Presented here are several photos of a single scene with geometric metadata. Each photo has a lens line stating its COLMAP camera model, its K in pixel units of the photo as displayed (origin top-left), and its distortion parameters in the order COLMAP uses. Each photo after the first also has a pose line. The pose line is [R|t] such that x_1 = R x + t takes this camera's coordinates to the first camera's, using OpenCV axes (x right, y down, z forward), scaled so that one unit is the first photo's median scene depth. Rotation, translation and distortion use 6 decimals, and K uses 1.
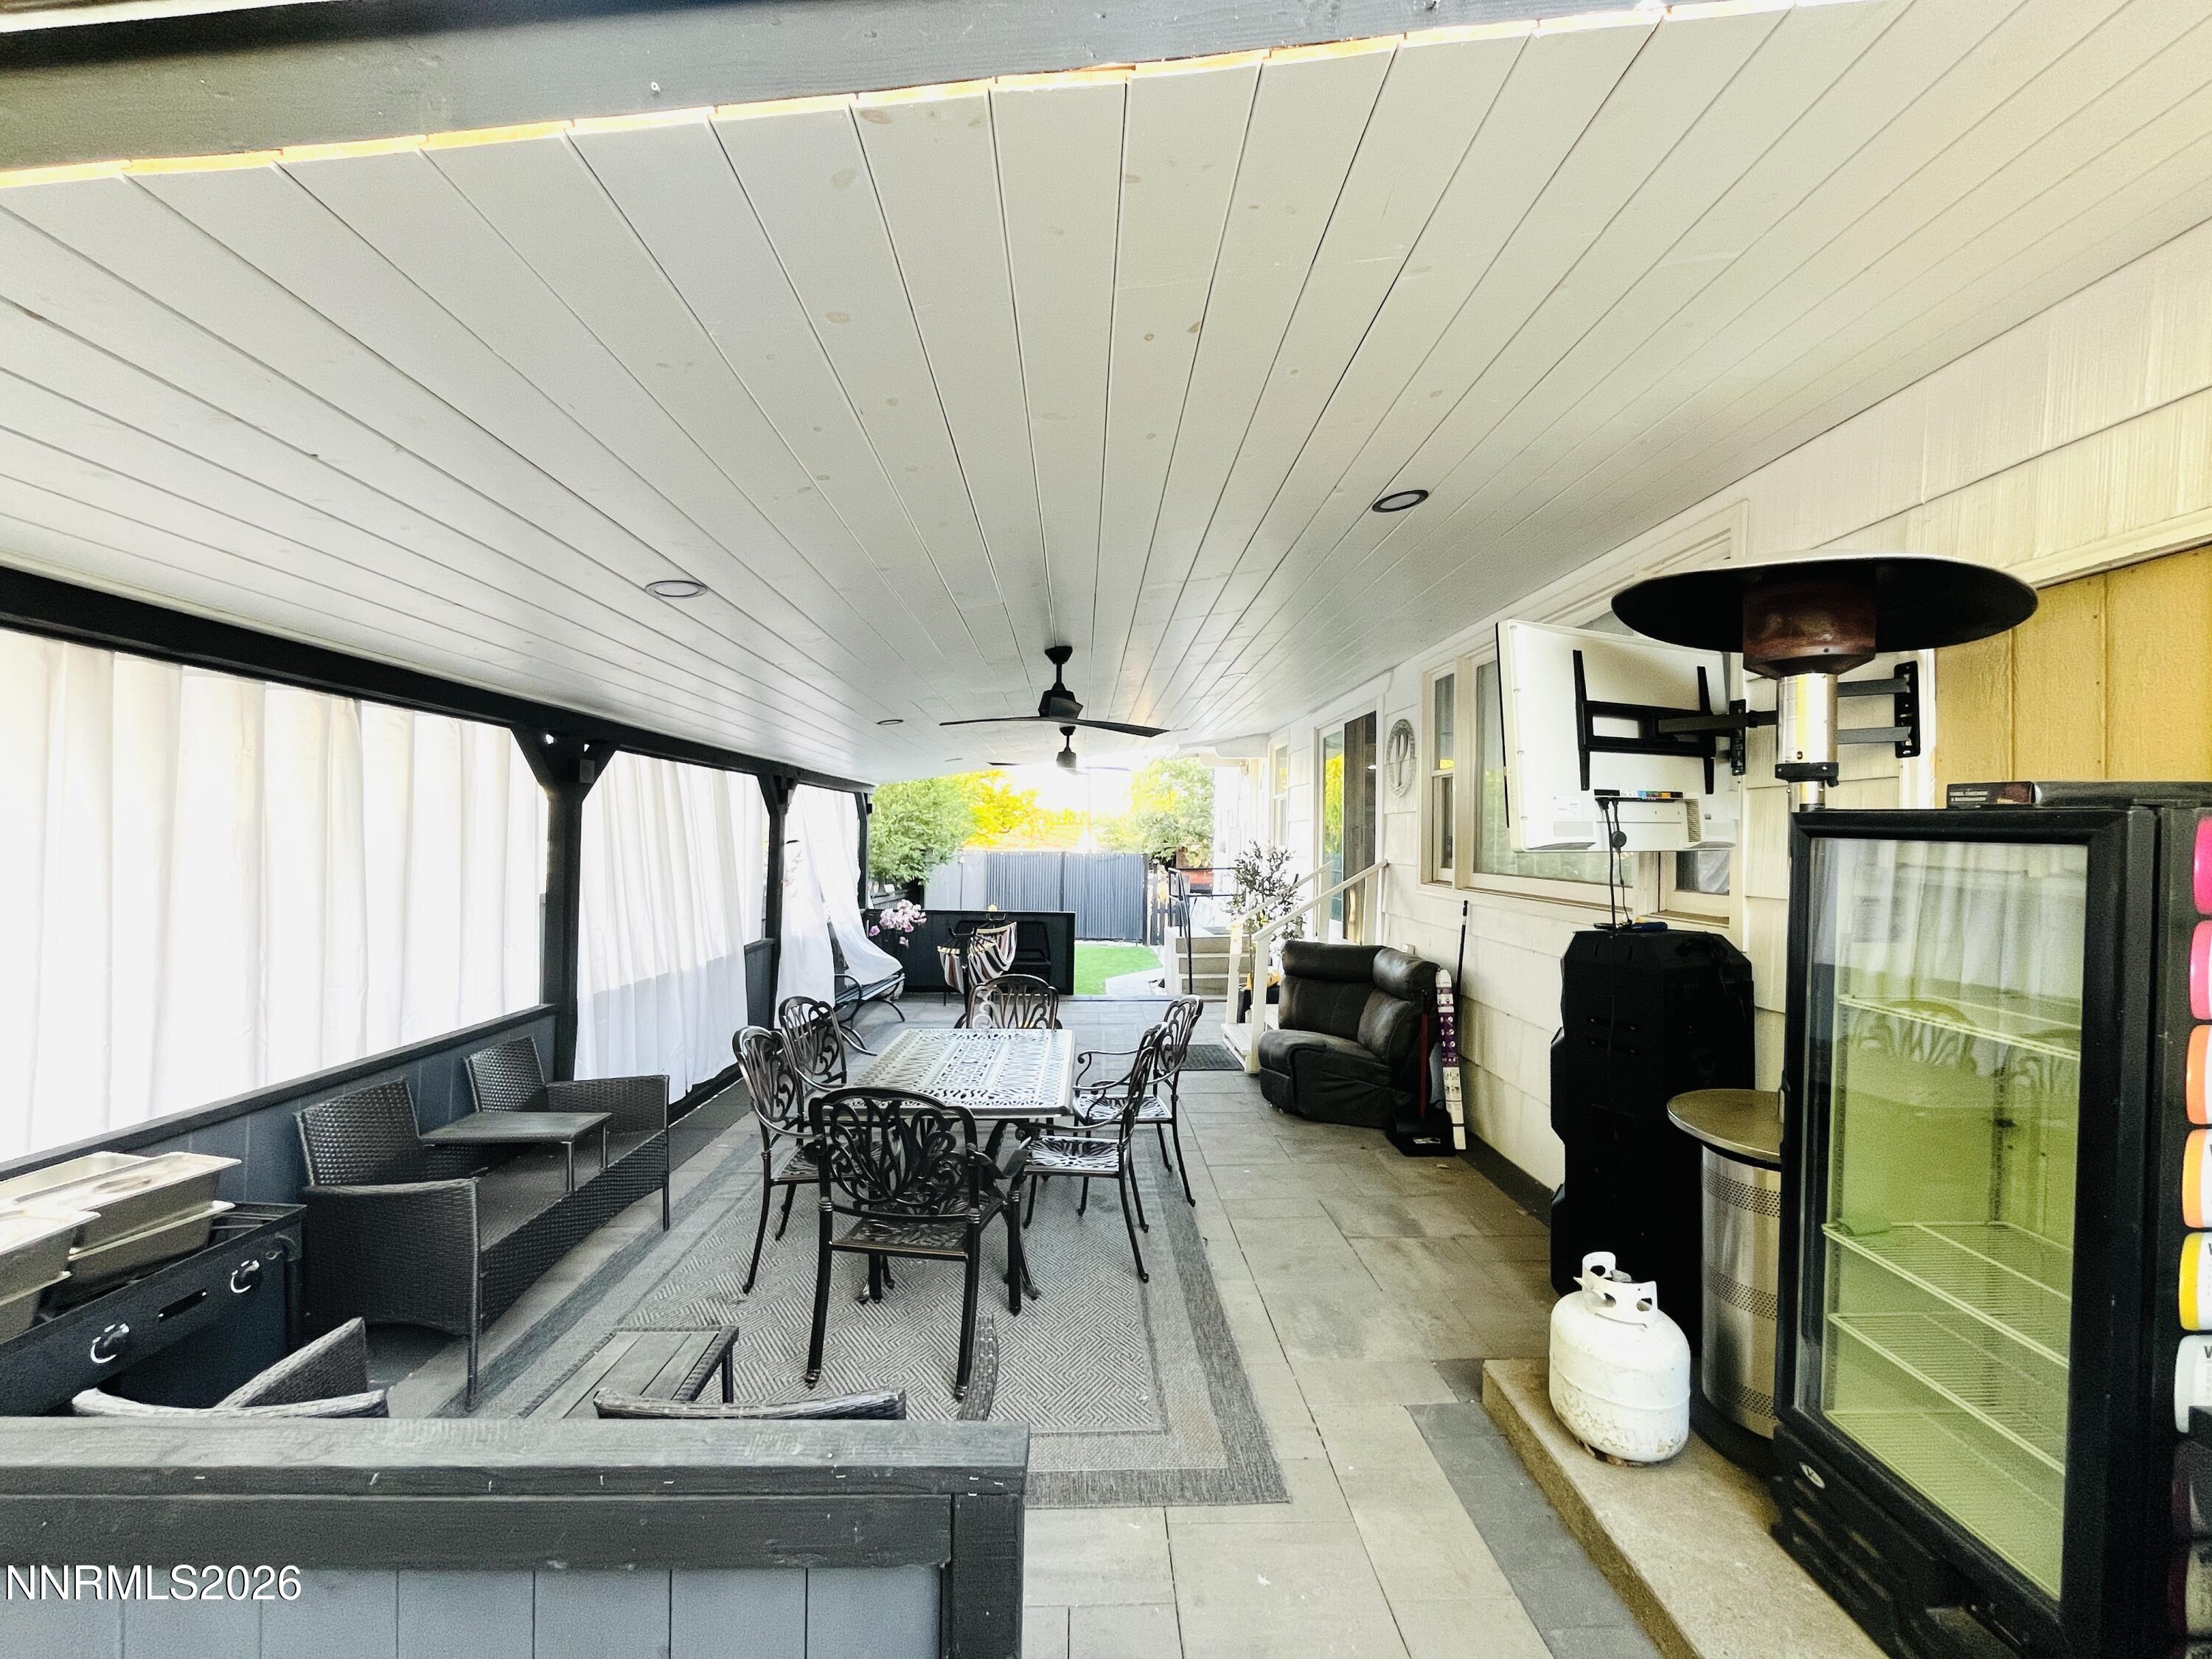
lens RADIAL K [[888.8, 0, 1100.2], [0, 888.8, 837.0], [0, 0, 1]] dist [-0.005101, 0.000276]
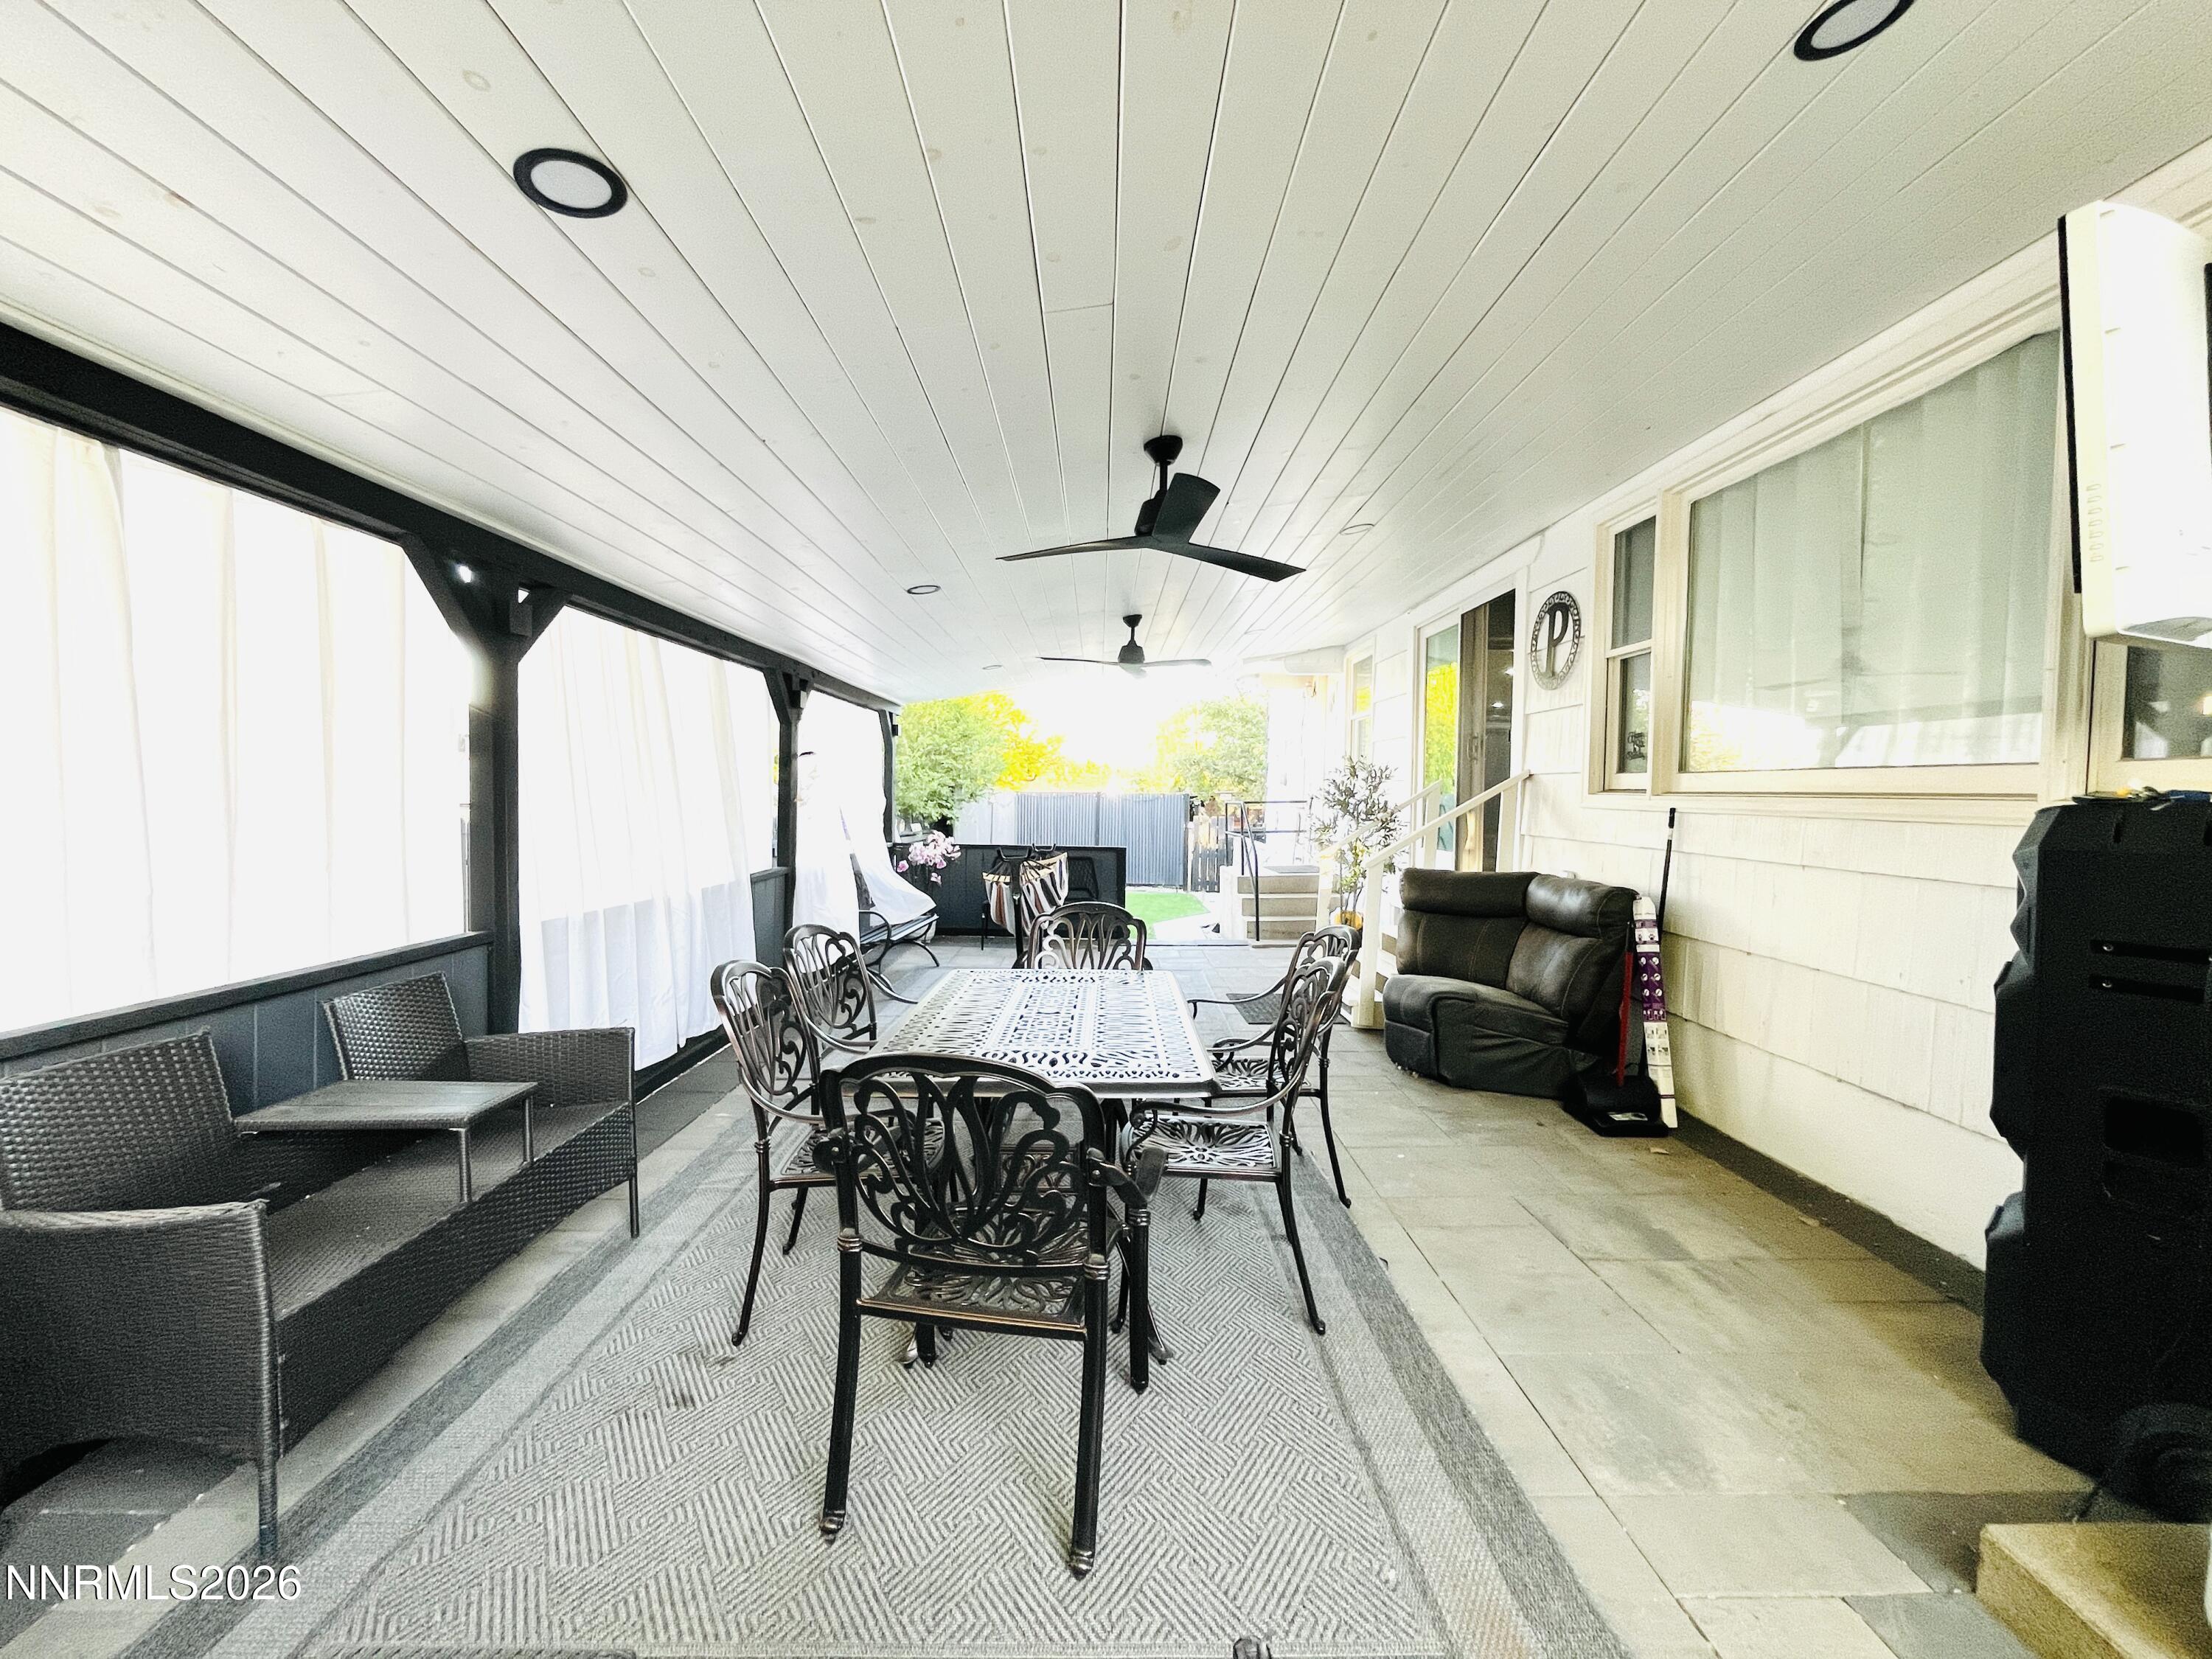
lens RADIAL K [[888.8, 0, 1102.6], [0, 888.8, 838.1], [0, 0, 1]] dist [-0.005101, 0.000276]
pose [[0.999777, 0.001323, -0.021058, -0.040077], [-0.000209, 0.998602, 0.052858, 0.034280], [0.021098, -0.052842, 0.998380, 0.133333]]
